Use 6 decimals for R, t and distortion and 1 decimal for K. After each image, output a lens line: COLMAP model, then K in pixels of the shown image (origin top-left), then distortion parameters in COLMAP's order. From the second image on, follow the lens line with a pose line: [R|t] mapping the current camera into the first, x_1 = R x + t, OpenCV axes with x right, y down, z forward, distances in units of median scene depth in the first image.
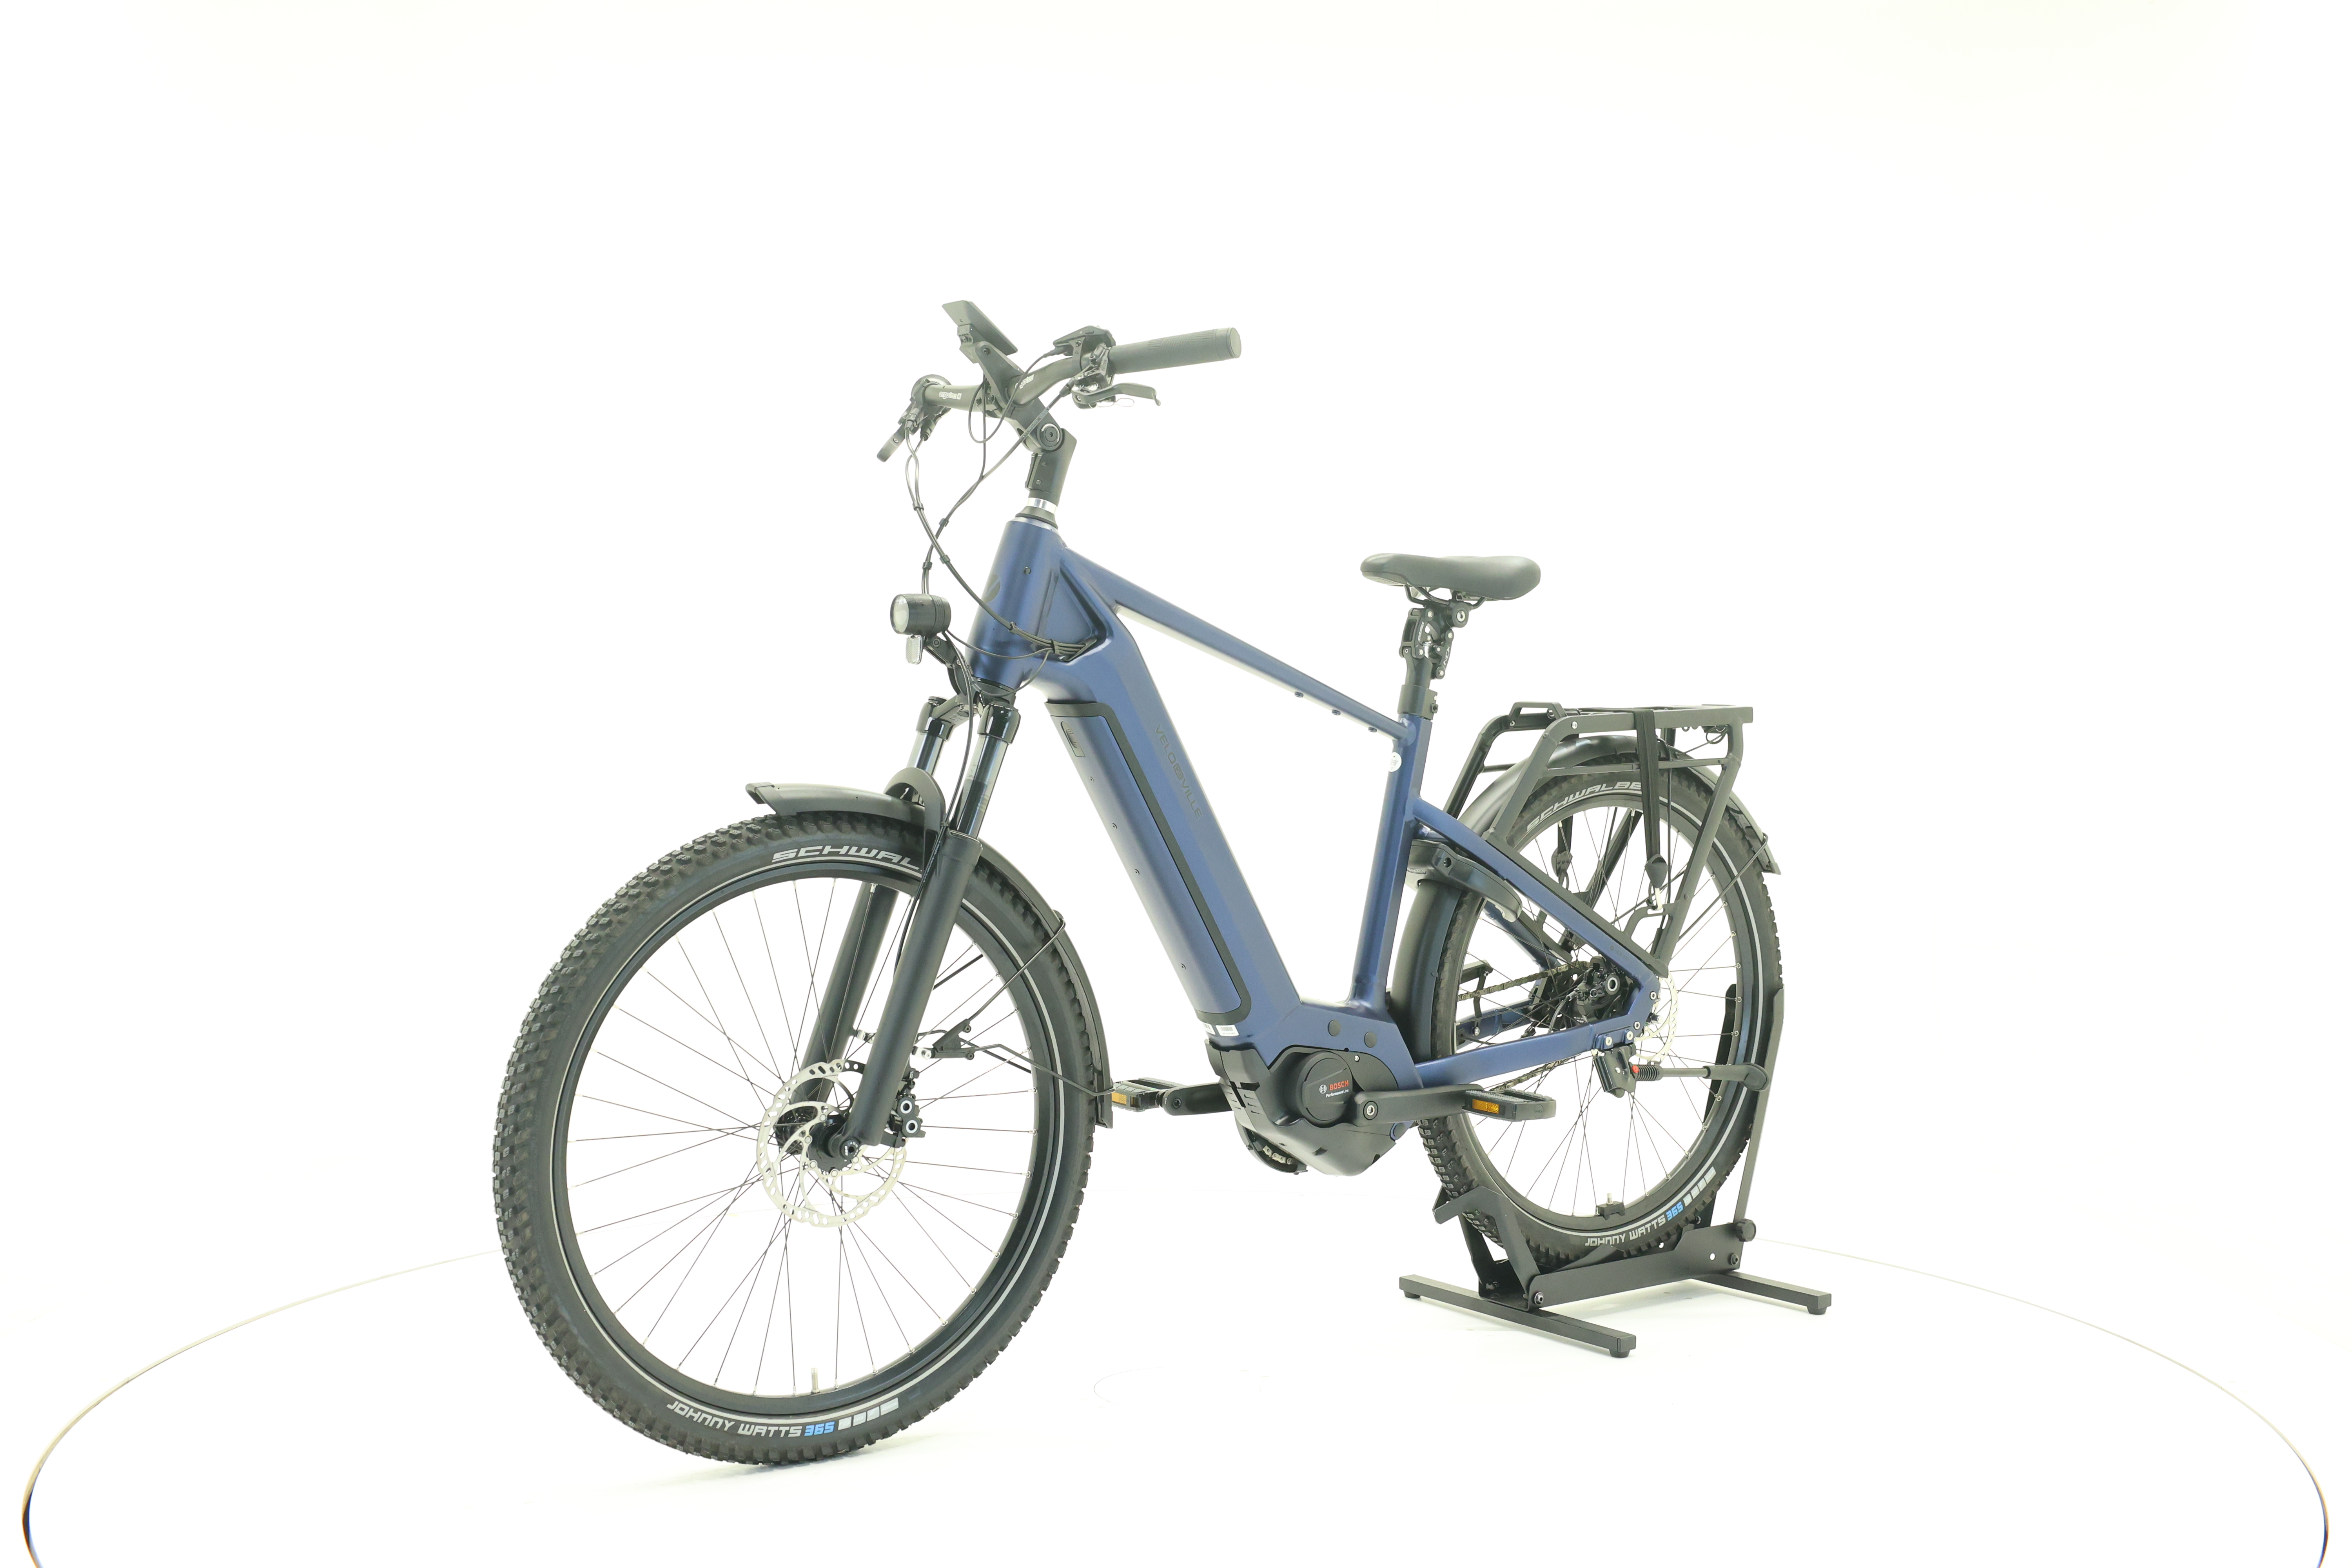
lens RADIAL K [[2480.9, 0, 1177.2], [0, 2480.9, 734.6], [0, 0, 1]] dist [-0.007063, 0.014351]
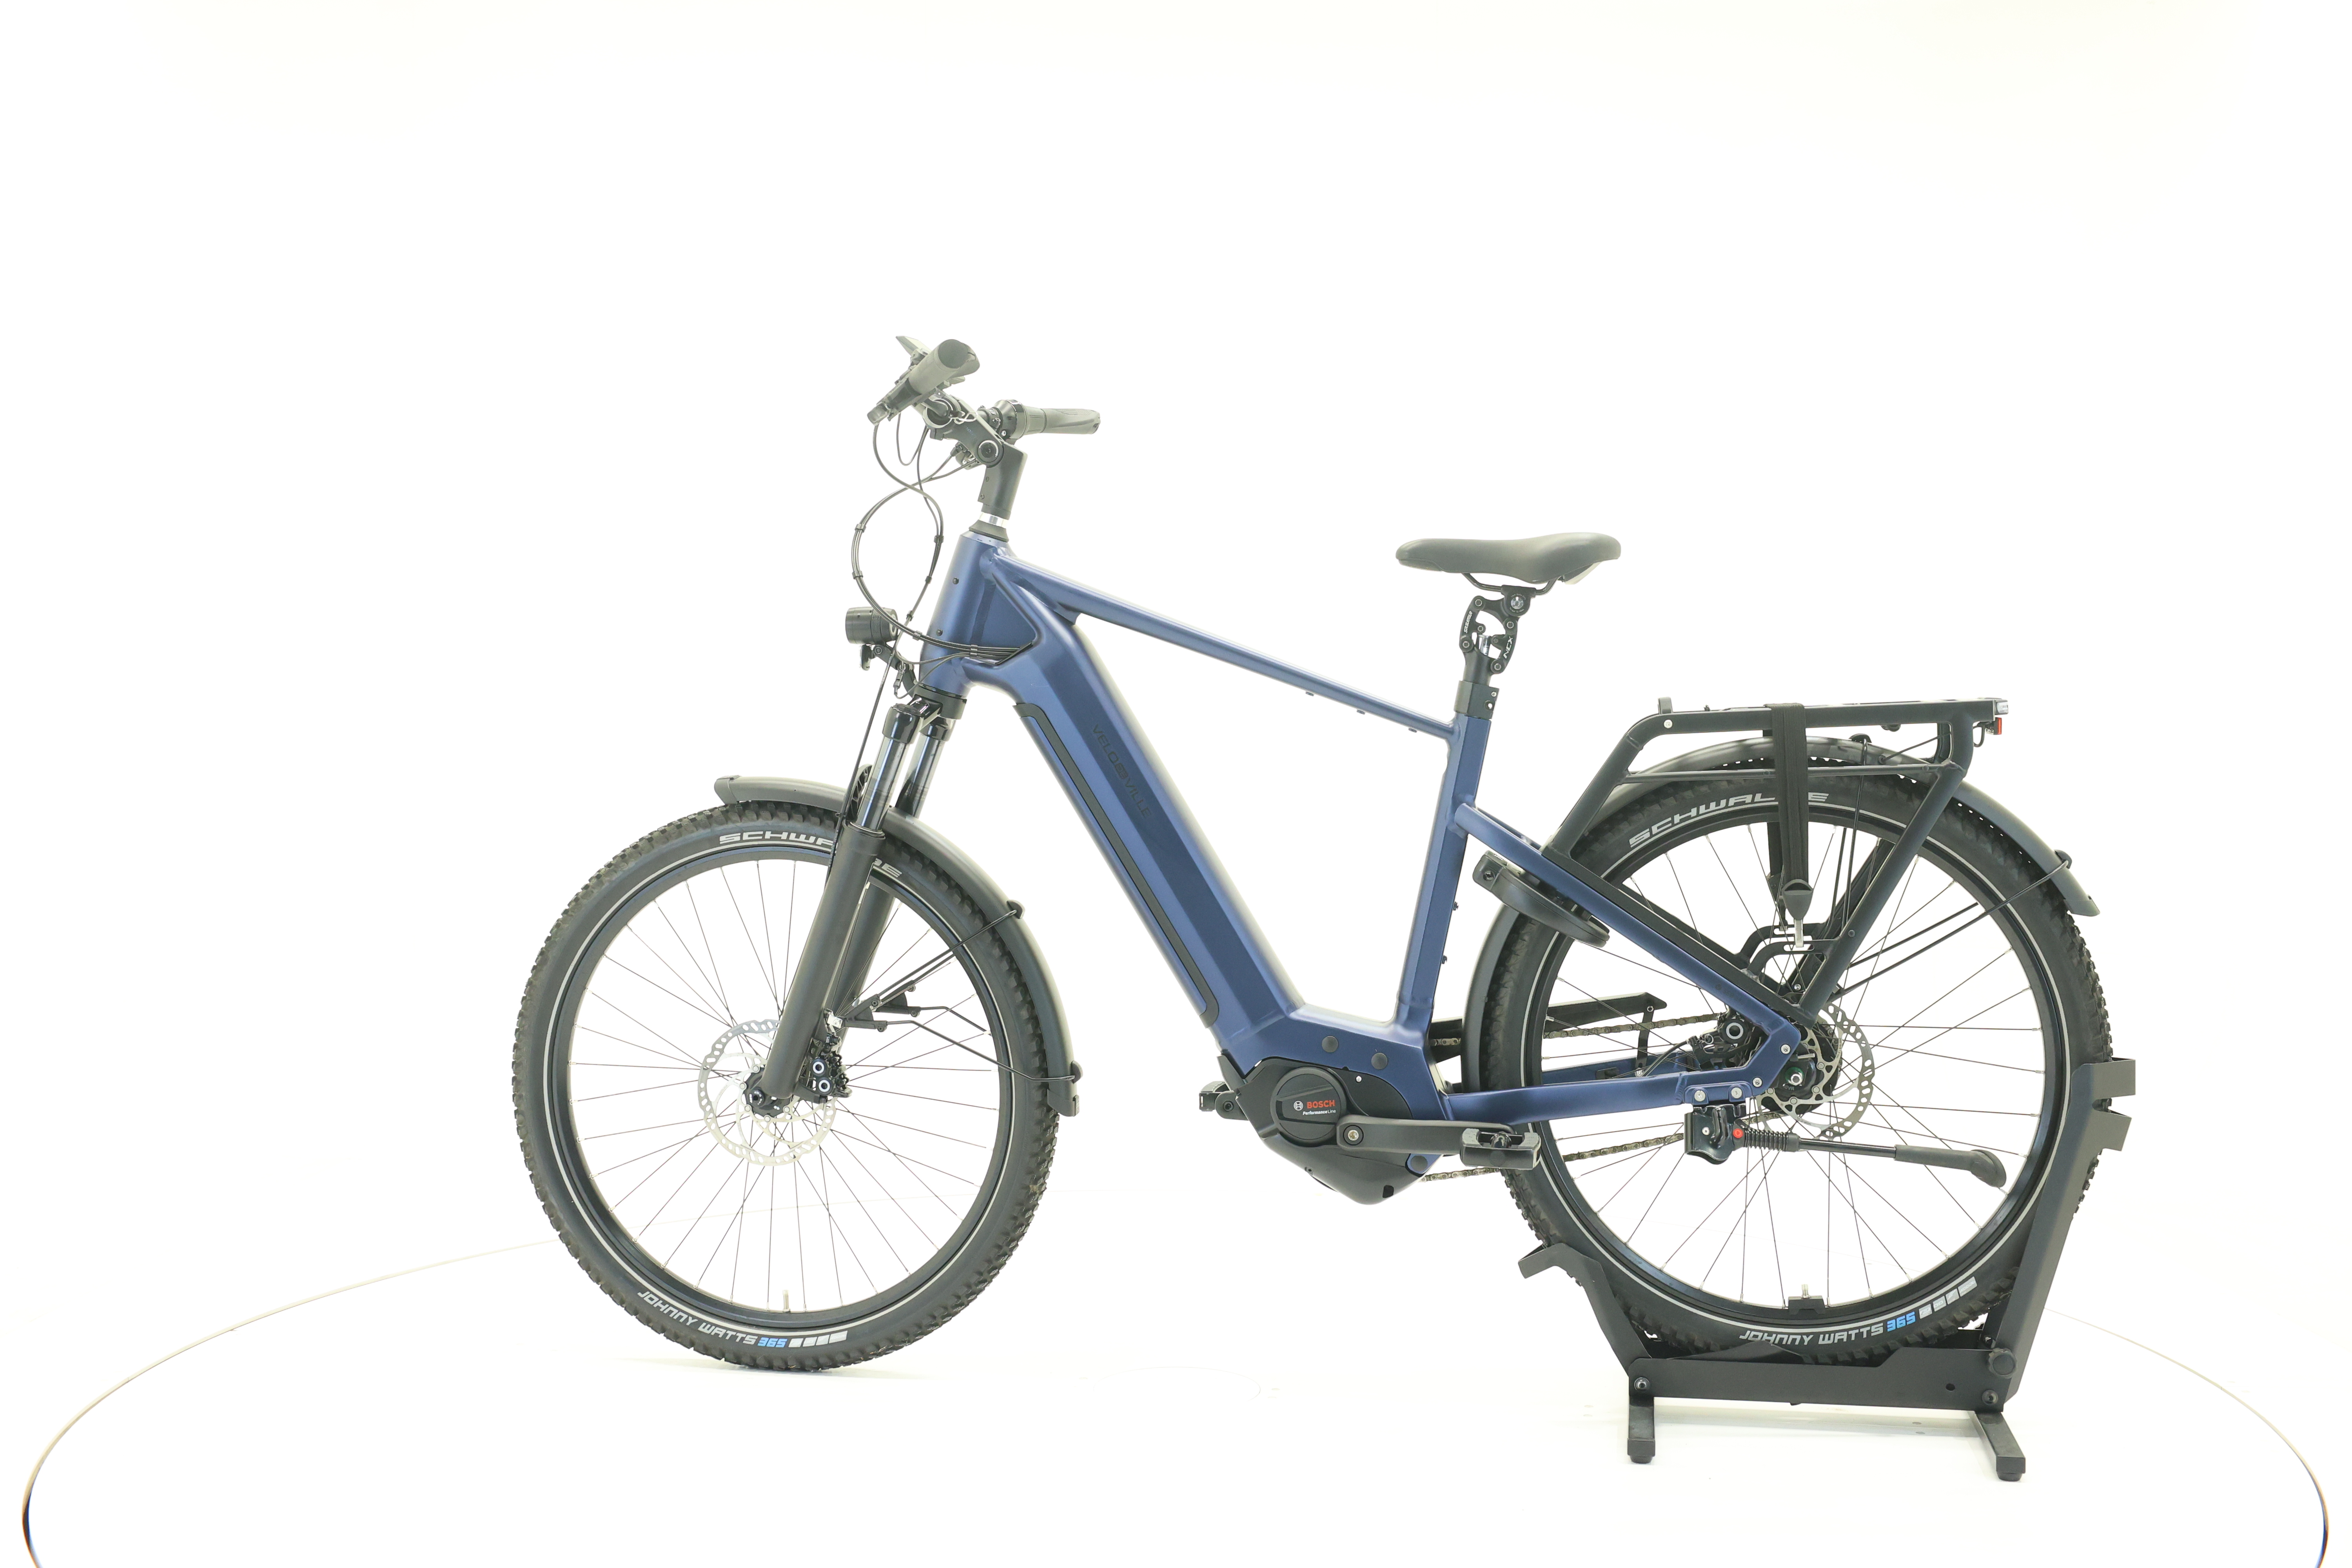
lens RADIAL K [[2480.9, 0, 1177.2], [0, 2480.9, 734.6], [0, 0, 1]] dist [-0.007063, 0.014351]
pose [[0.689708, -0.001768, -0.724086, 0.762737], [-0.001558, 0.999991, -0.003926, 0.004058], [0.724086, 0.003836, 0.689699, 0.325539]]
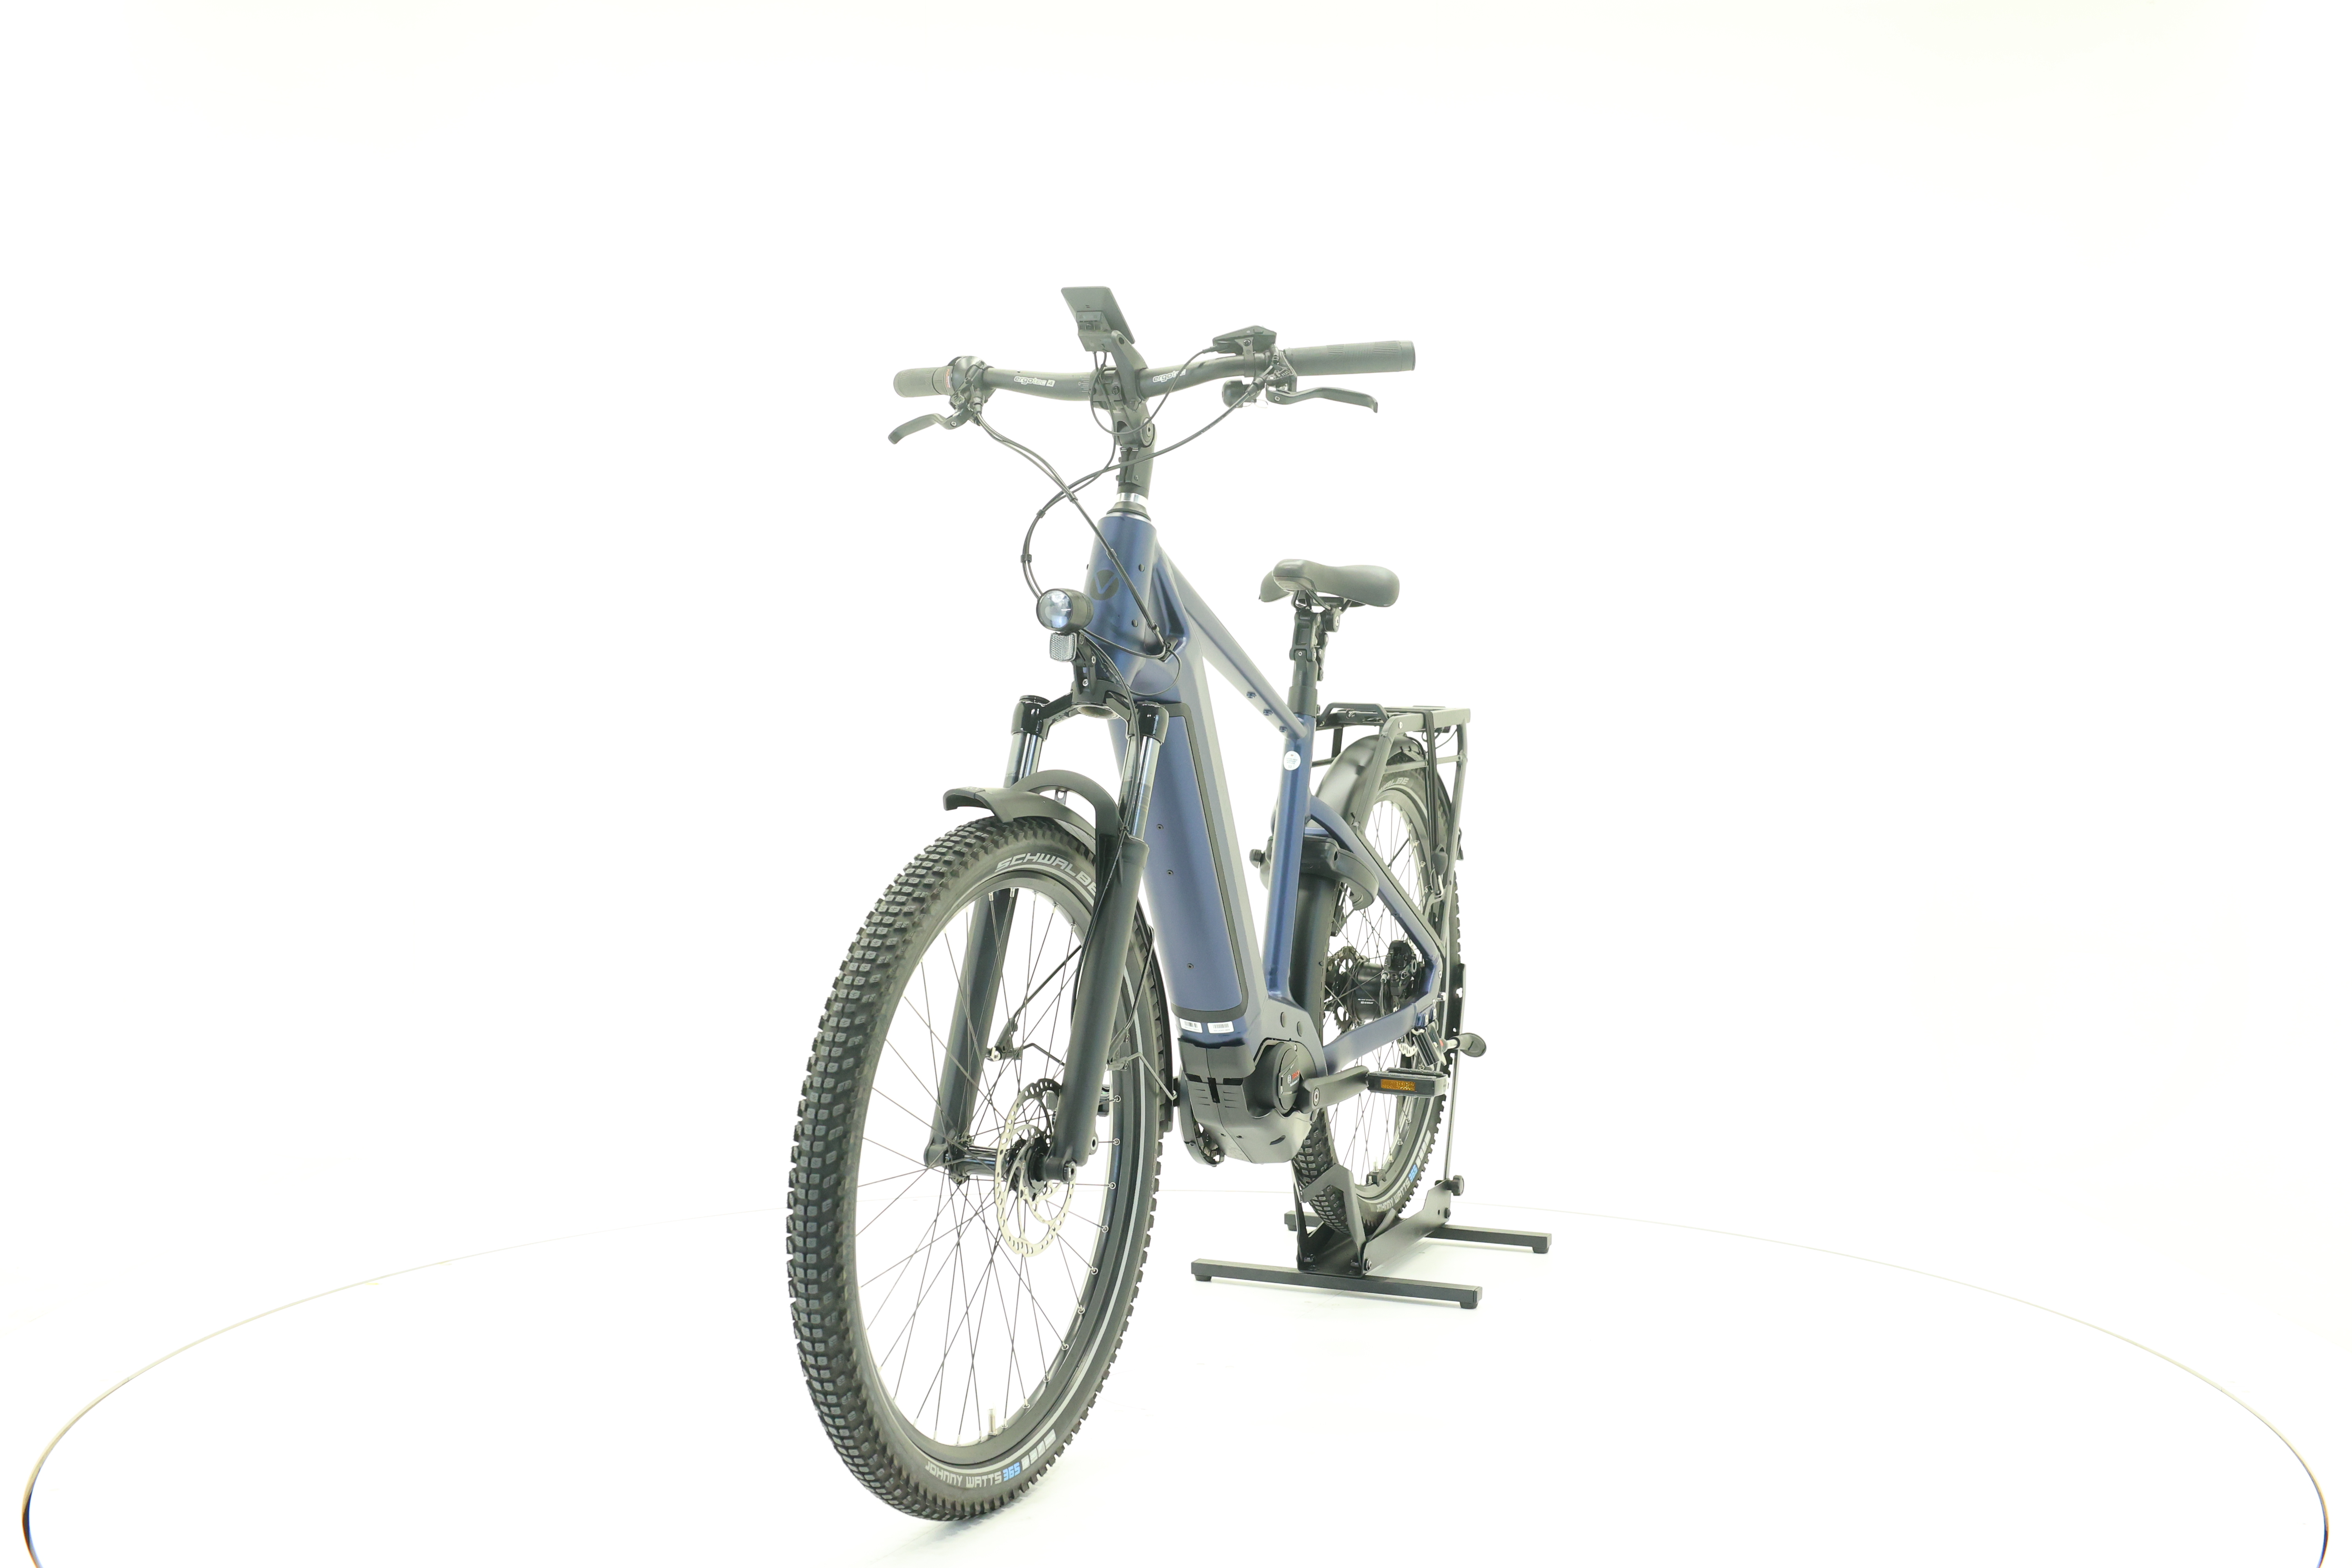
lens RADIAL K [[2480.9, 0, 1177.2], [0, 2480.9, 734.6], [0, 0, 1]] dist [-0.007063, 0.014351]
pose [[0.860782, -0.001005, 0.508972, -0.535564], [-0.000522, 0.999996, 0.002856, -0.002969], [-0.508973, -0.002724, 0.860778, 0.147185]]
